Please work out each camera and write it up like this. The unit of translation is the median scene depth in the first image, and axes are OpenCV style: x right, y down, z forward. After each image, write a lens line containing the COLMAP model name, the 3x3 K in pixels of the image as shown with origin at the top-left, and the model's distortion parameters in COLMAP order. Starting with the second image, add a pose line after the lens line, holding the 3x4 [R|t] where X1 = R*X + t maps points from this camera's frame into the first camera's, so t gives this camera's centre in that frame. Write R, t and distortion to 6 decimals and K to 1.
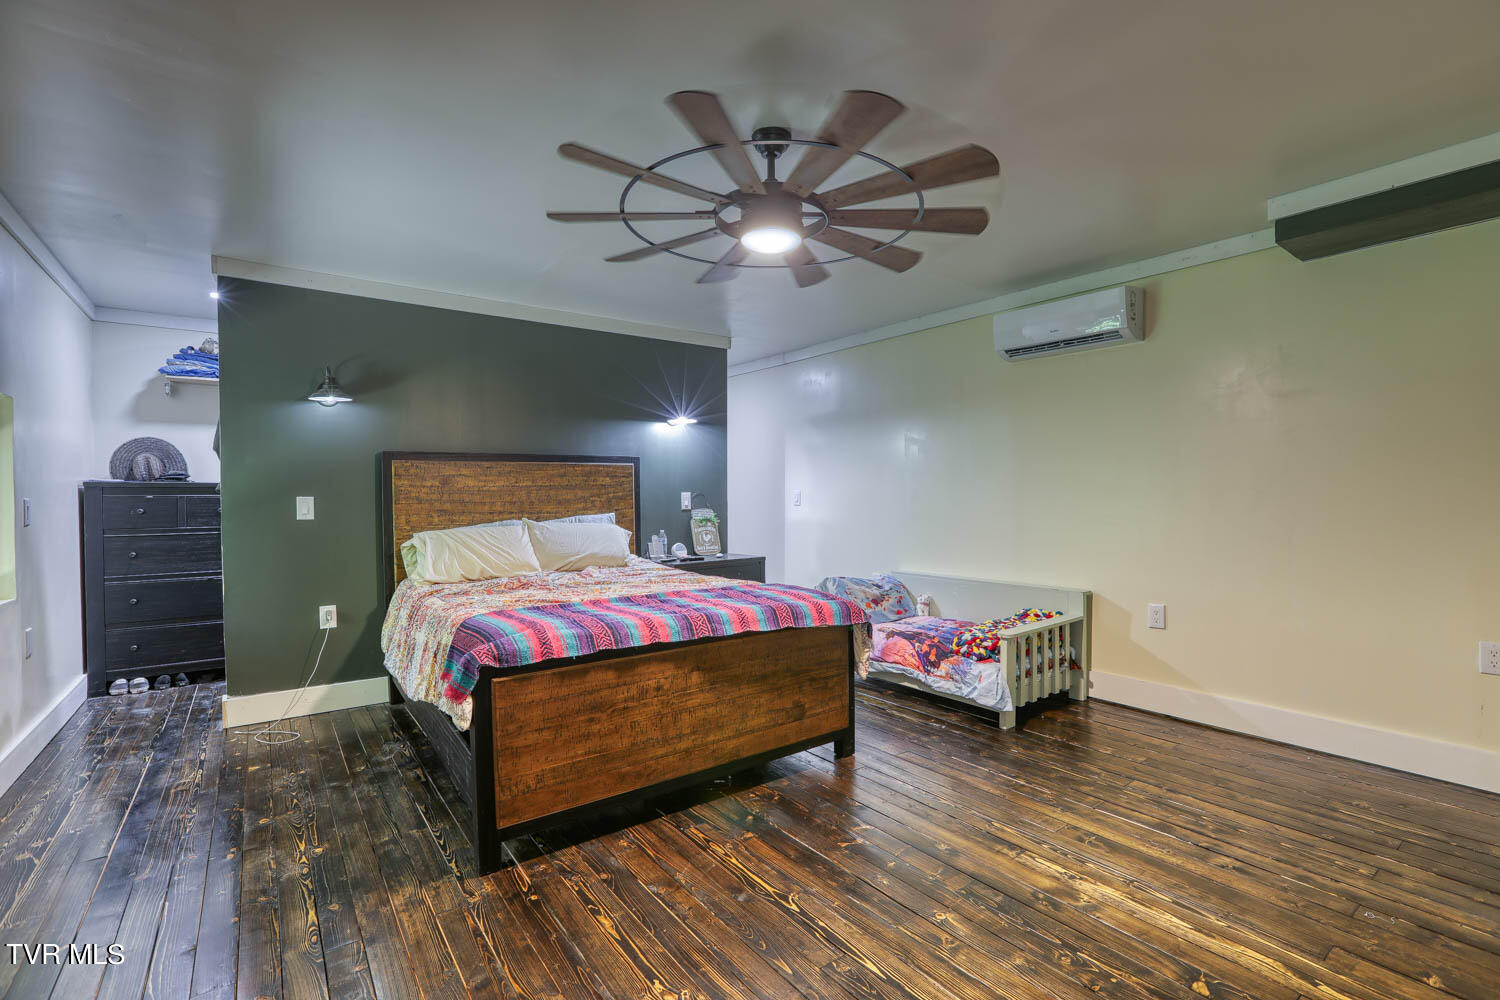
lens RADIAL K [[686.7, 0, 756.1], [0, 686.7, 501.5], [0, 0, 1]] dist [-0.048489, 0.016824]
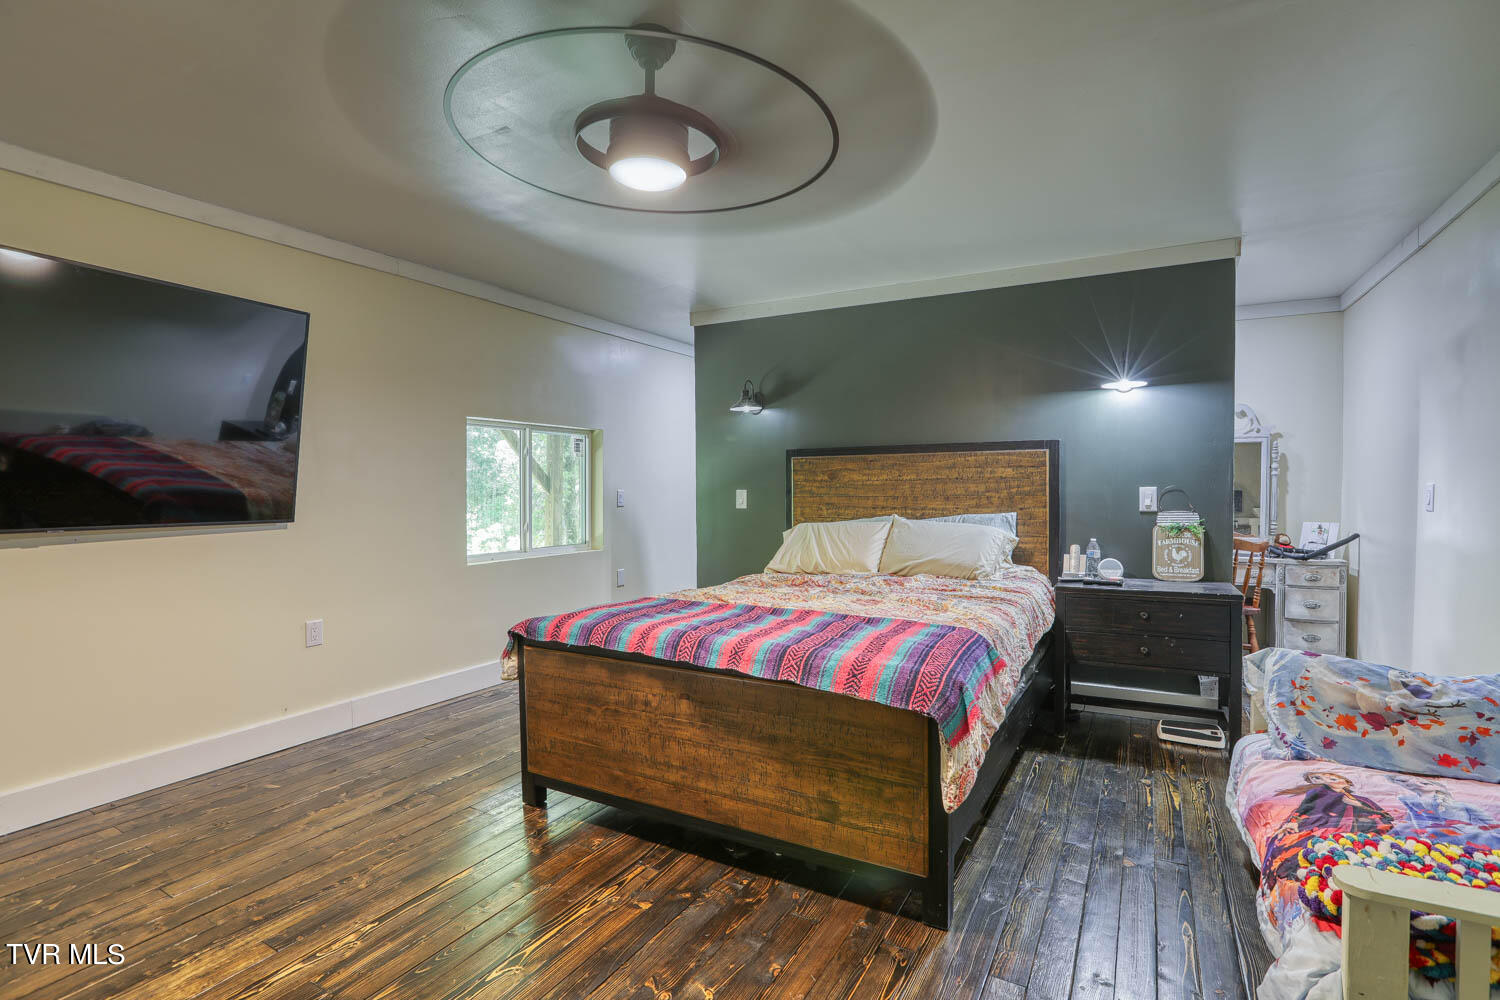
lens RADIAL K [[694.5, 0, 756.5], [0, 694.5, 503.7], [0, 0, 1]] dist [-0.049029, 0.017581]
pose [[0.406388, 0.026883, -0.913305, 0.636059], [-0.008359, 0.999635, 0.025705, -0.018340], [0.913662, -0.002811, 0.406464, 0.628688]]
